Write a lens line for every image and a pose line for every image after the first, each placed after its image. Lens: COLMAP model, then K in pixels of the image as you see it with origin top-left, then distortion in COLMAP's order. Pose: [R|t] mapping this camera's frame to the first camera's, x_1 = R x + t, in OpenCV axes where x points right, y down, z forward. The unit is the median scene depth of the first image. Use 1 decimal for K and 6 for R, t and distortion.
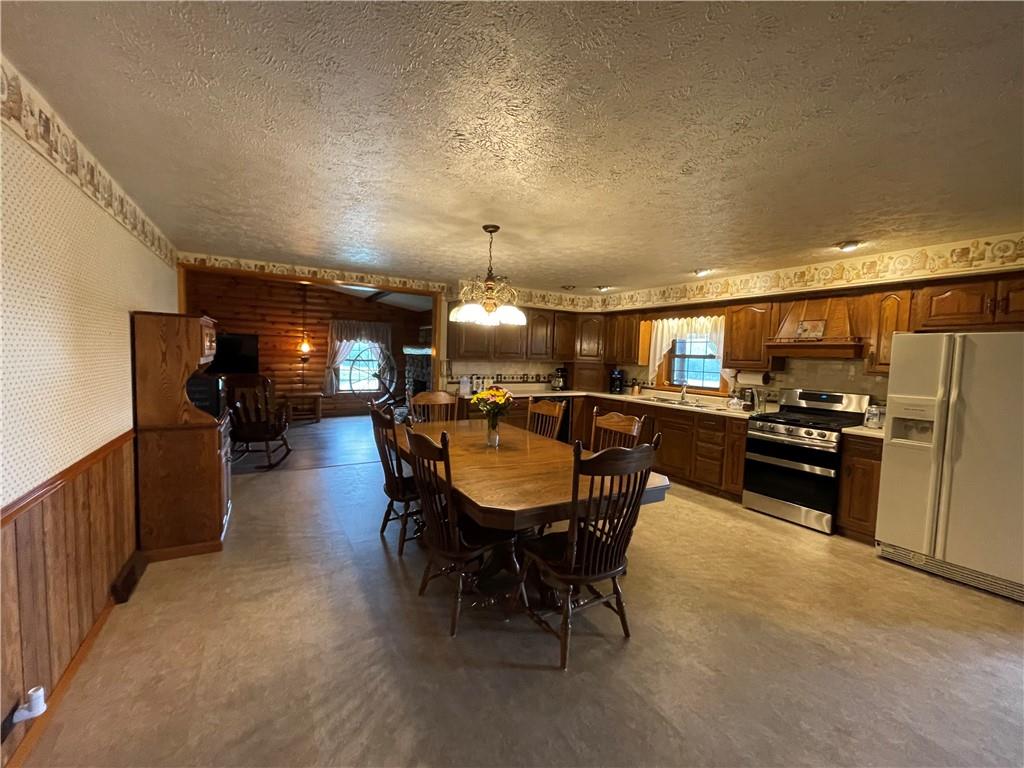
lens RADIAL K [[413.6, 0, 512.7], [0, 413.6, 386.0], [0, 0, 1]] dist [0.001624, 0.000042]
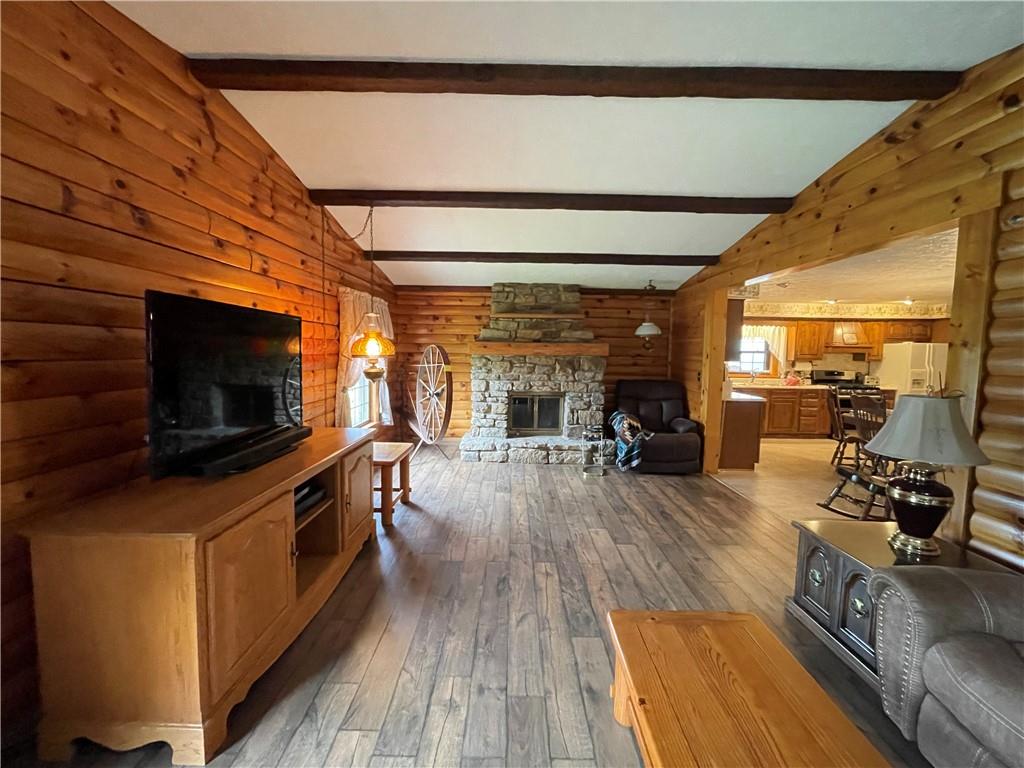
lens RADIAL K [[413.6, 0, 512.0], [0, 413.6, 379.7], [0, 0, 1]] dist [0.001624, 0.000042]
pose [[0.516756, -0.083966, 0.852005, -0.741401], [0.064101, 0.996180, 0.059296, -0.068464], [-0.853730, 0.023973, 0.520165, 0.581398]]
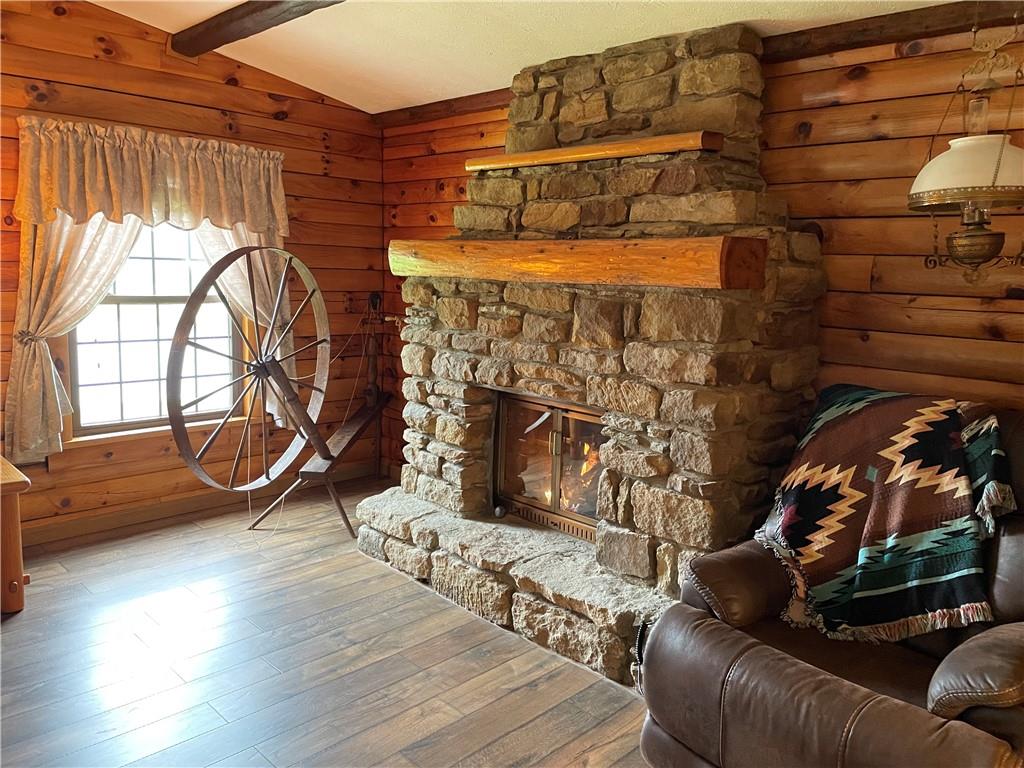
lens RADIAL K [[773.0, 0, 518.8], [0, 773.0, 368.7], [0, 0, 1]] dist [0.052327, -0.028994]
pose [[0.968134, -0.037975, 0.247538, -0.290701], [0.020749, 0.997201, 0.071832, -0.050868], [-0.249573, -0.064407, 0.966212, 0.516846]]
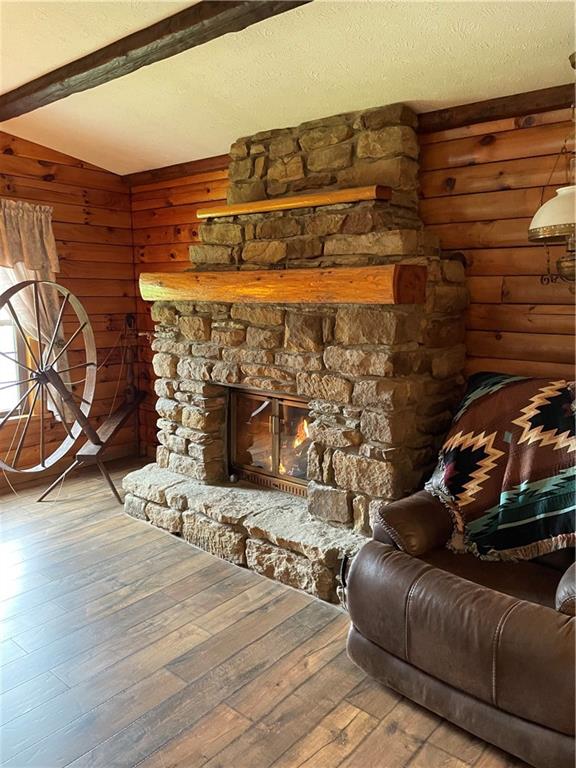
lens RADIAL K [[579.7, 0, 286.6], [0, 579.7, 377.9], [0, 0, 1]] dist [0.052327, -0.028994]
pose [[0.944557, -0.079113, 0.318674, -0.290474], [0.052018, 0.994337, 0.092669, -0.051227], [-0.324200, -0.070954, 0.943324, 0.521866]]
